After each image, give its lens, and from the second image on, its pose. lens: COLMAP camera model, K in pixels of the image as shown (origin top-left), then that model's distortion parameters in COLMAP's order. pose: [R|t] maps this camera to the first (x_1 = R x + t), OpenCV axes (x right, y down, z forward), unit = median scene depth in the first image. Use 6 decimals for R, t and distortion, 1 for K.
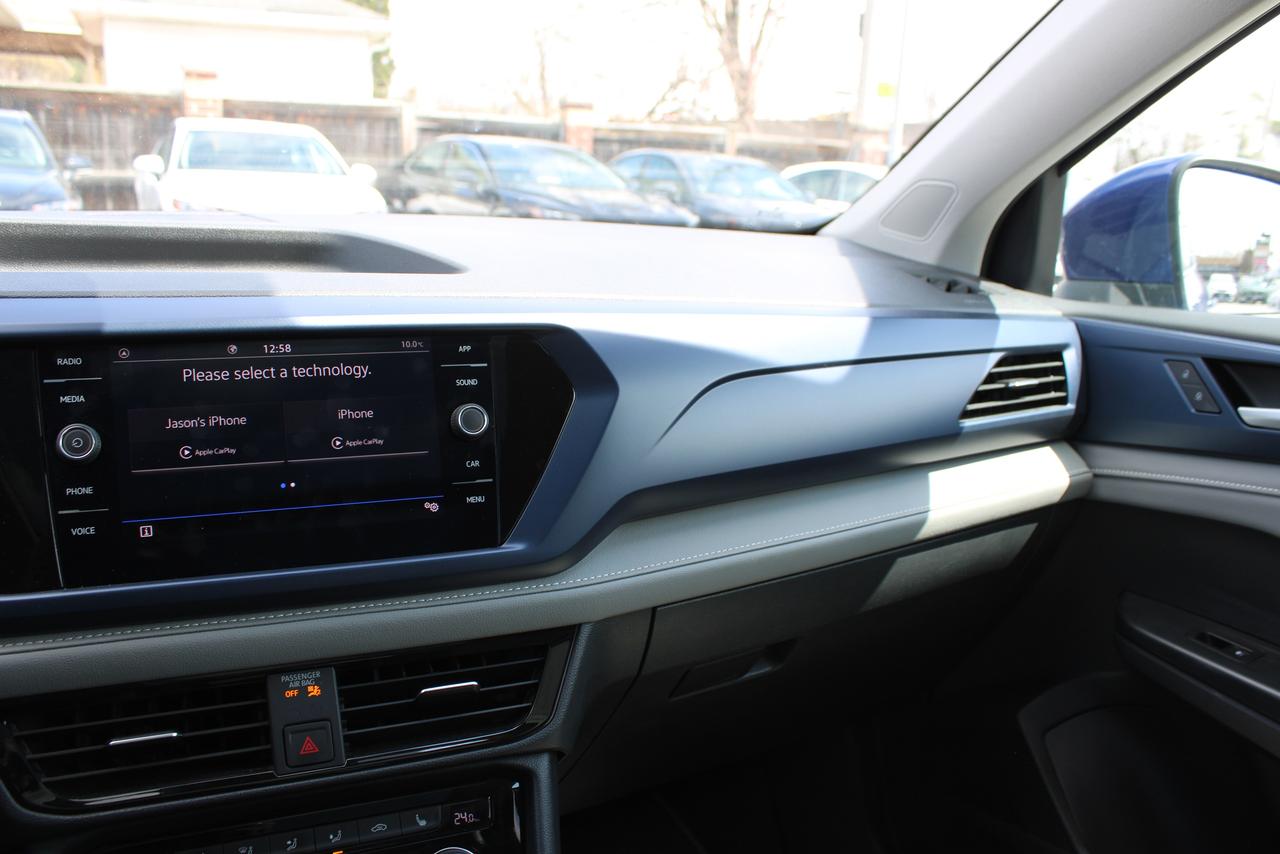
lens RADIAL K [[1117.9, 0, 640.0], [0, 1117.9, 427.0], [0, 0, 1]] dist [-0.170373, 0.159605]
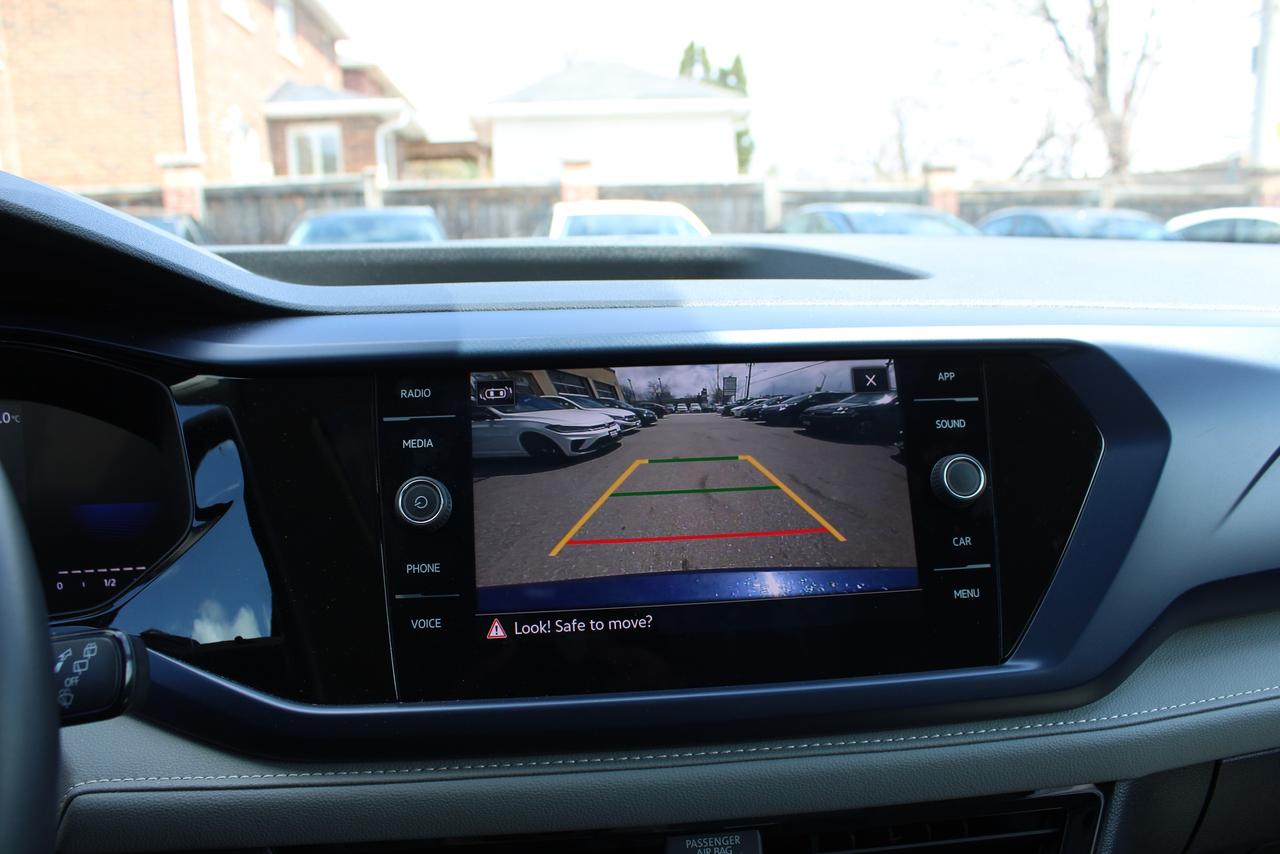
lens RADIAL K [[1088.7, 0, 609.2], [0, 1088.7, 426.5], [0, 0, 1]] dist [-0.146179, 0.130057]
pose [[0.938598, -0.008892, -0.344898, -0.083471], [-0.013189, 0.998012, -0.061621, 0.003874], [0.344761, 0.062386, 0.936615, 0.199096]]
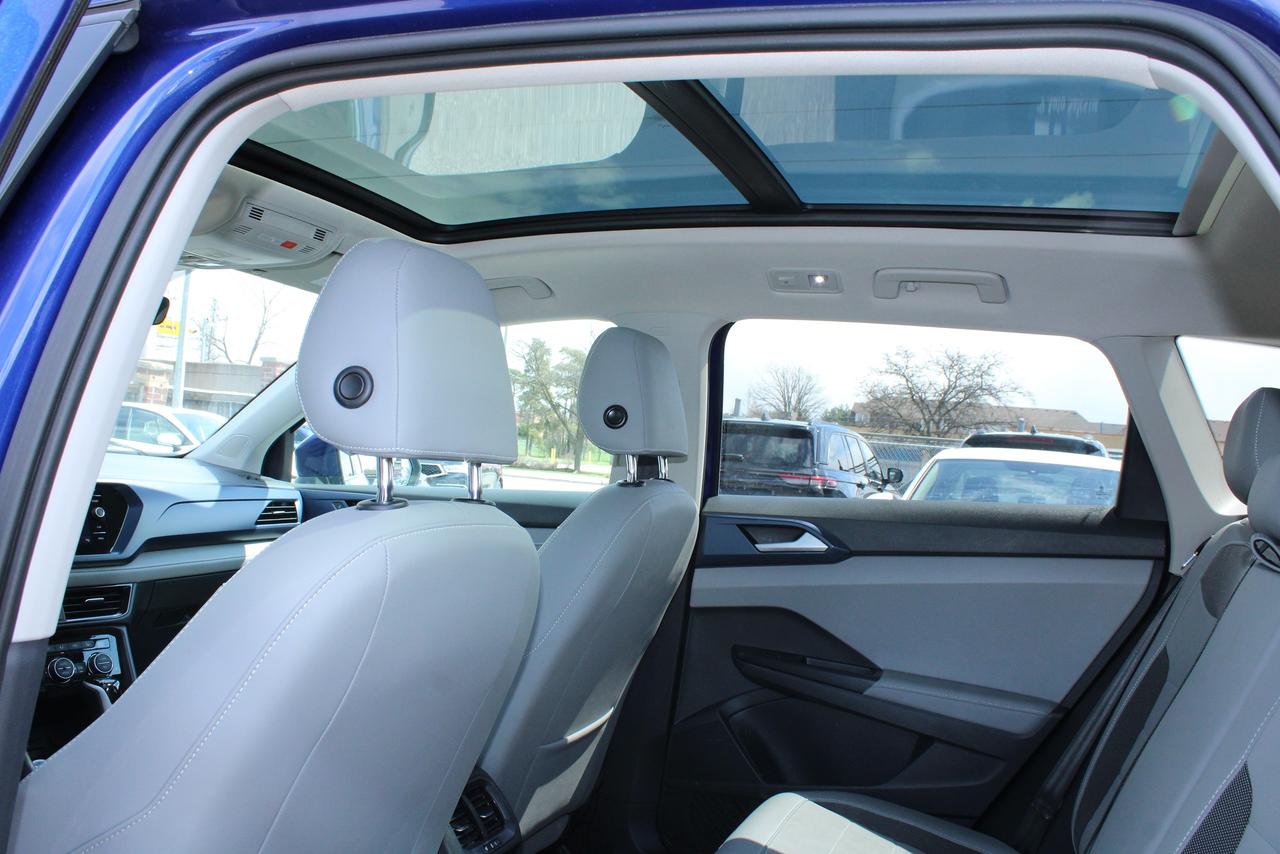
lens RADIAL K [[1088.7, 0, 609.2], [0, 1088.7, 426.5], [0, 0, 1]] dist [-0.146179, 0.130057]
pose [[0.818373, 0.026089, 0.574095, -0.450035], [0.095296, 0.978978, -0.180333, 0.277801], [-0.566731, 0.202288, 0.798683, -1.434027]]
